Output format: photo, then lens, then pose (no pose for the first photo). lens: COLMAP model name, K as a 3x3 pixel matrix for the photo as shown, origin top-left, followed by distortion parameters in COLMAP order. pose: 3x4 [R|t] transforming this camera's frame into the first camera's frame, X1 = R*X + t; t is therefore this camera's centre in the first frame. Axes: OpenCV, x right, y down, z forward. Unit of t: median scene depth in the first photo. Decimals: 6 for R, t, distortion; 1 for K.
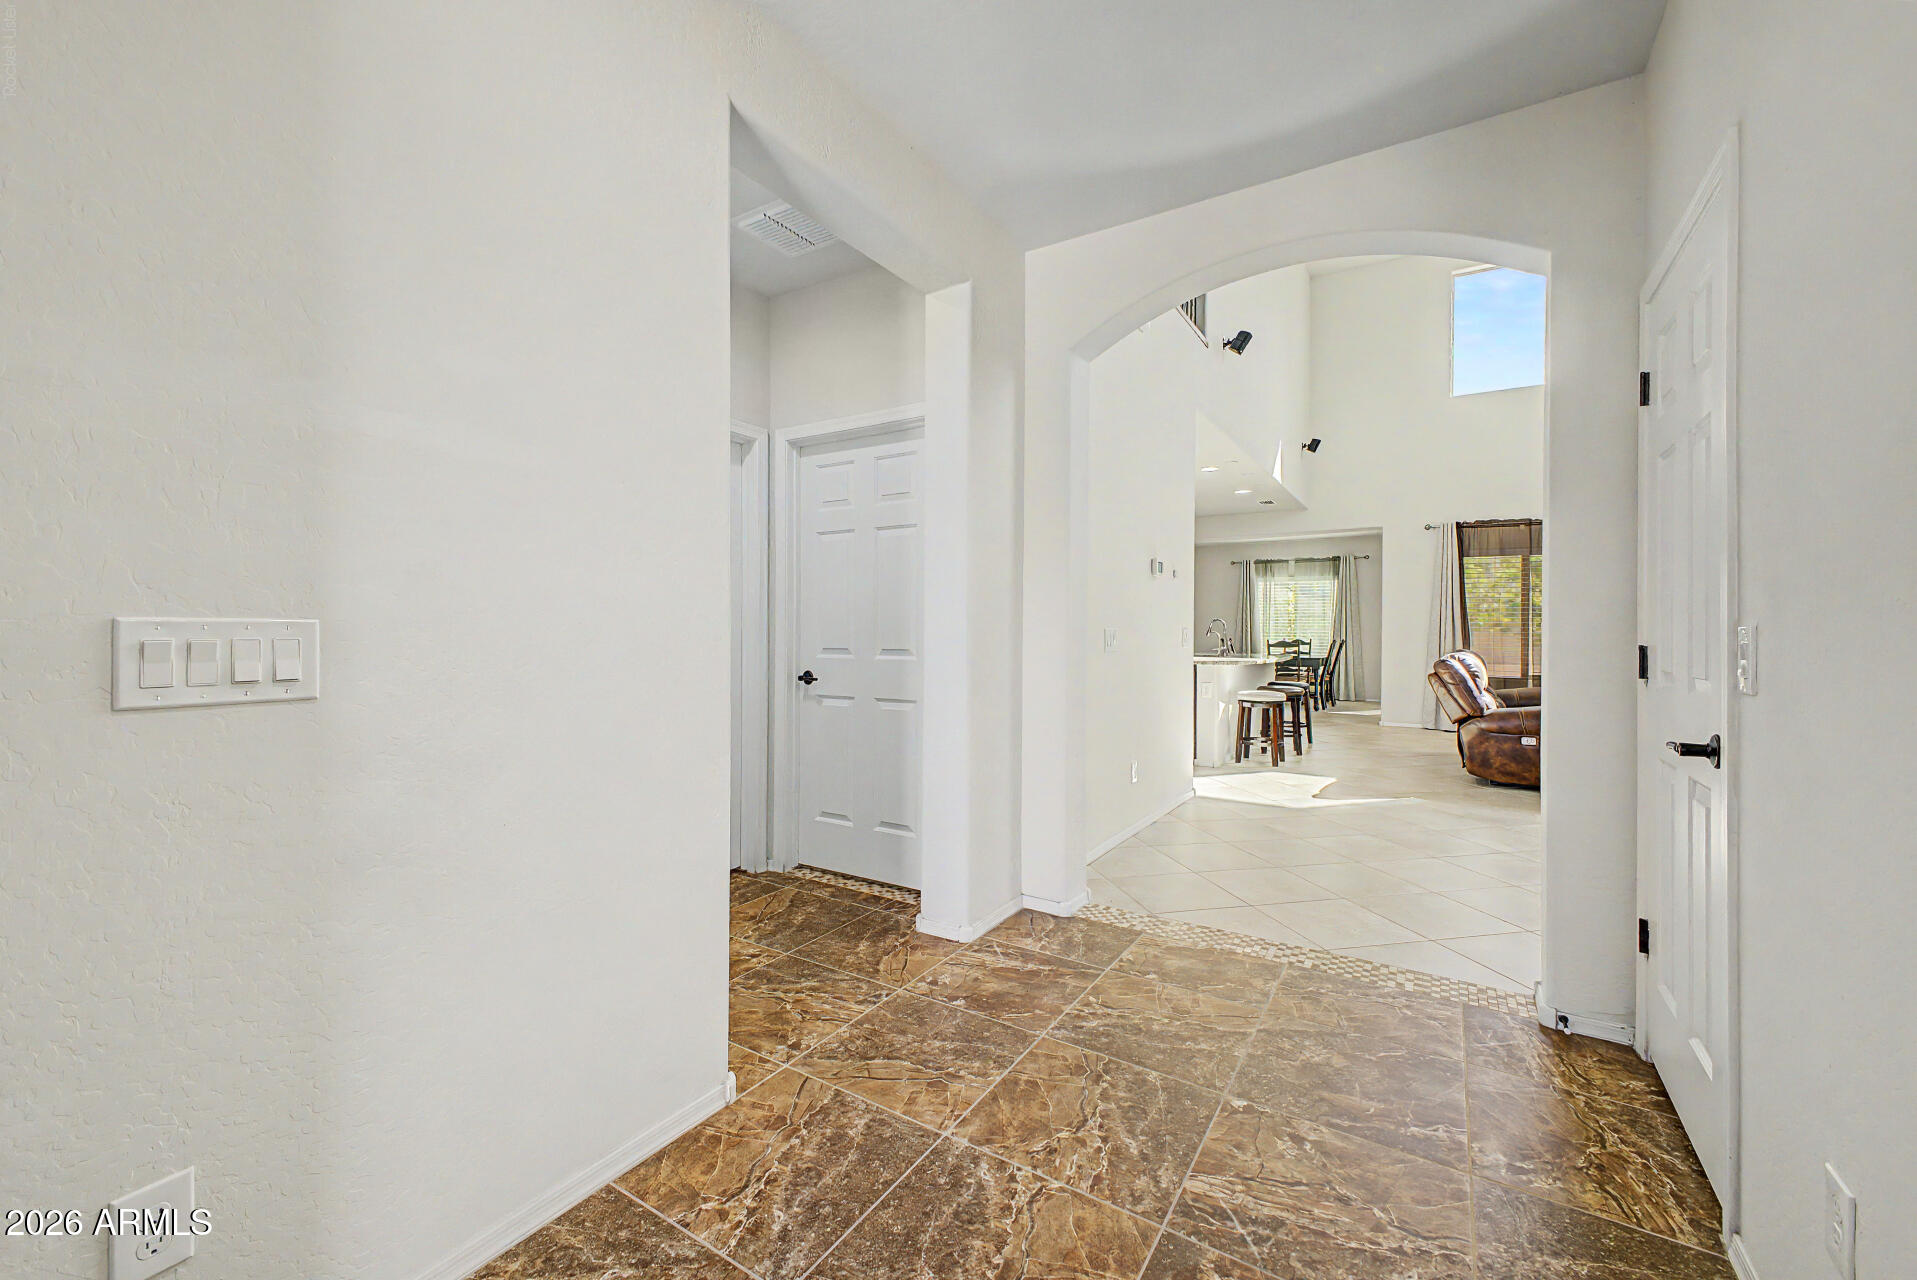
lens RADIAL K [[776.5, 0, 954.6], [0, 776.5, 631.6], [0, 0, 1]] dist [0.013442, -0.003382]
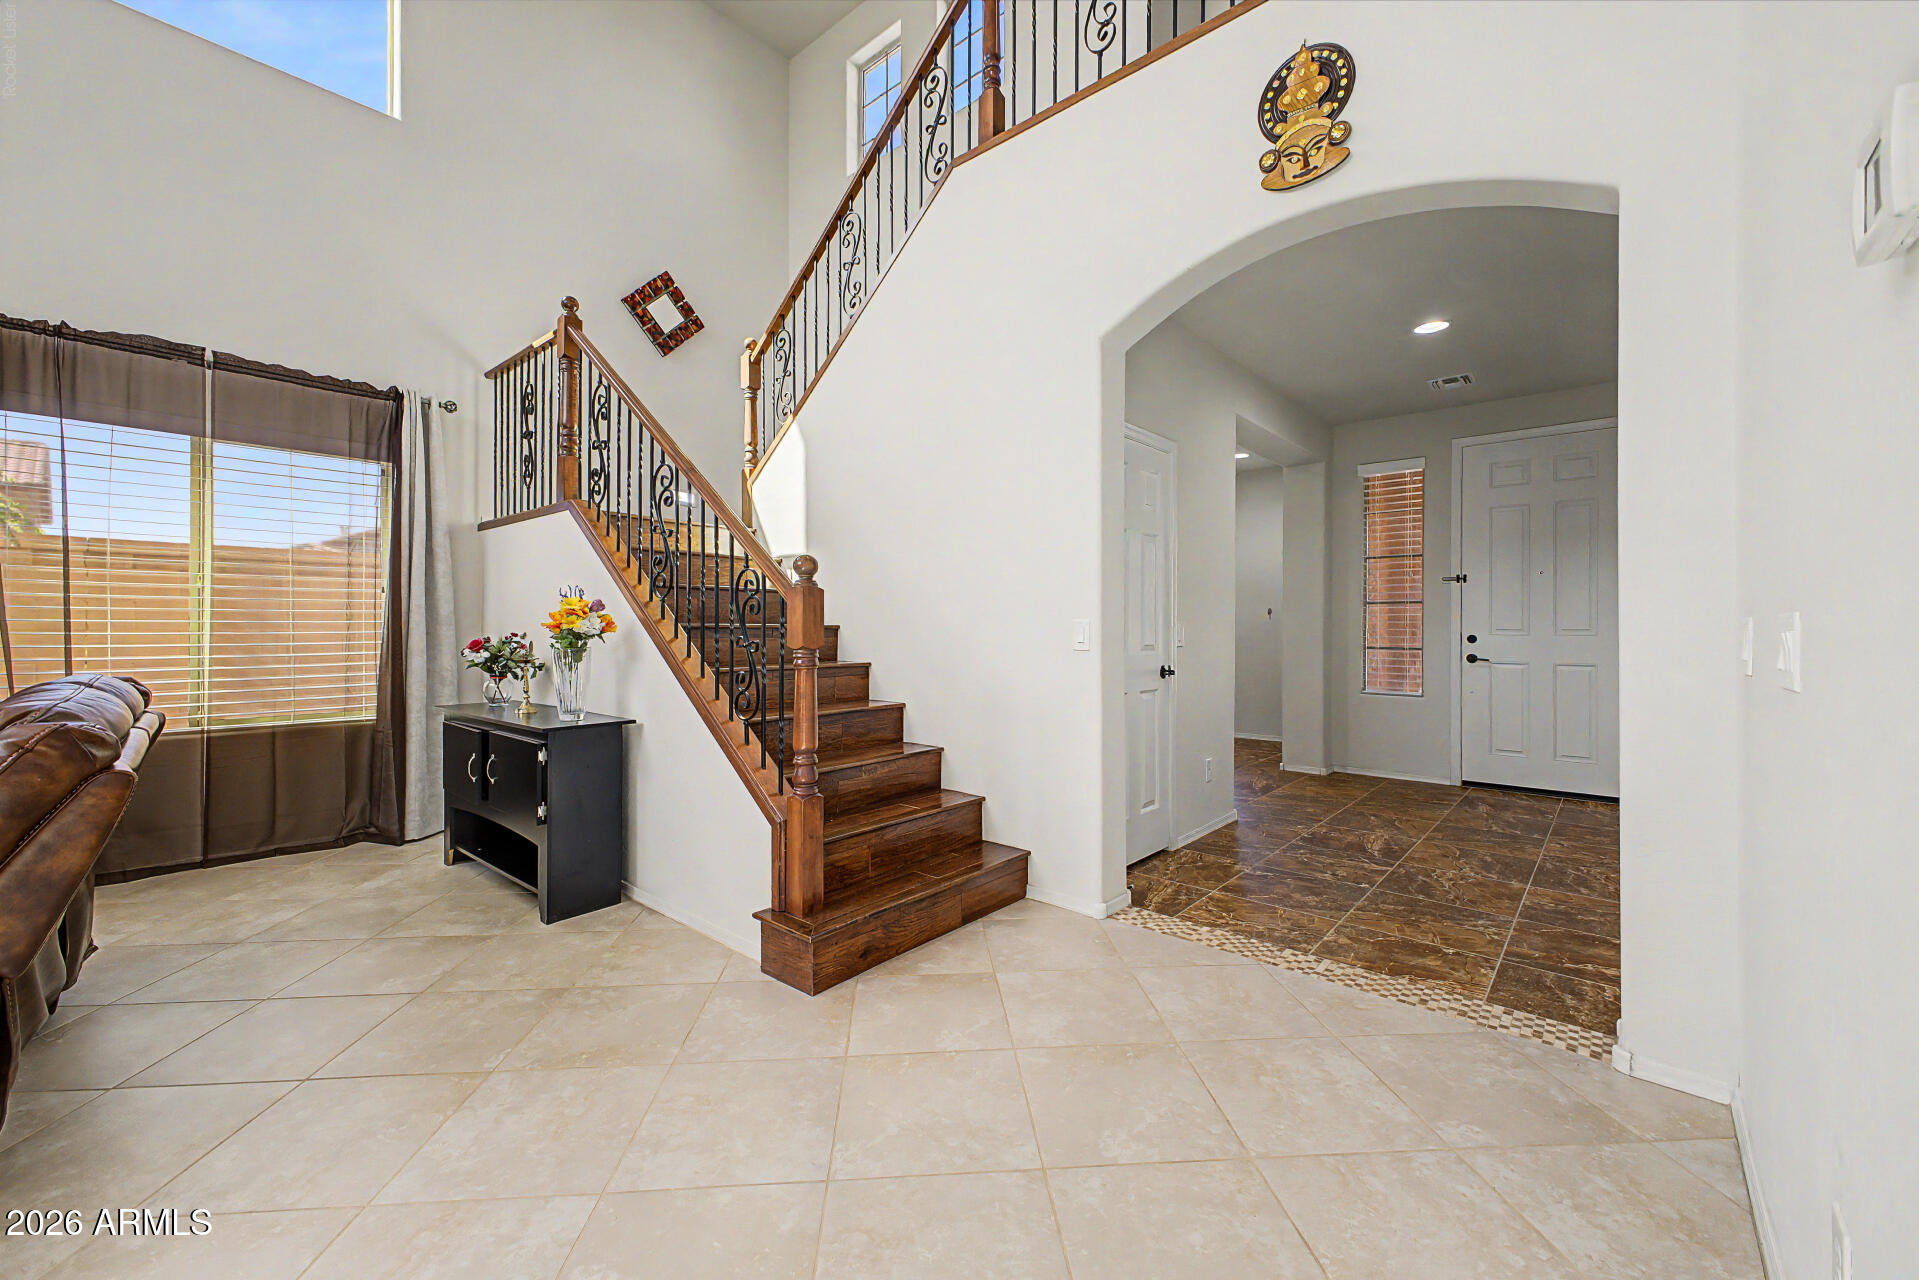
lens RADIAL K [[777.4, 0, 953.0], [0, 777.4, 624.3], [0, 0, 1]] dist [0.013442, -0.003382]
pose [[-0.988803, -0.004855, 0.149149, 0.728502], [-0.004963, 0.999988, -0.000350, 0.003058], [-0.149146, -0.001086, -0.988815, 2.053901]]
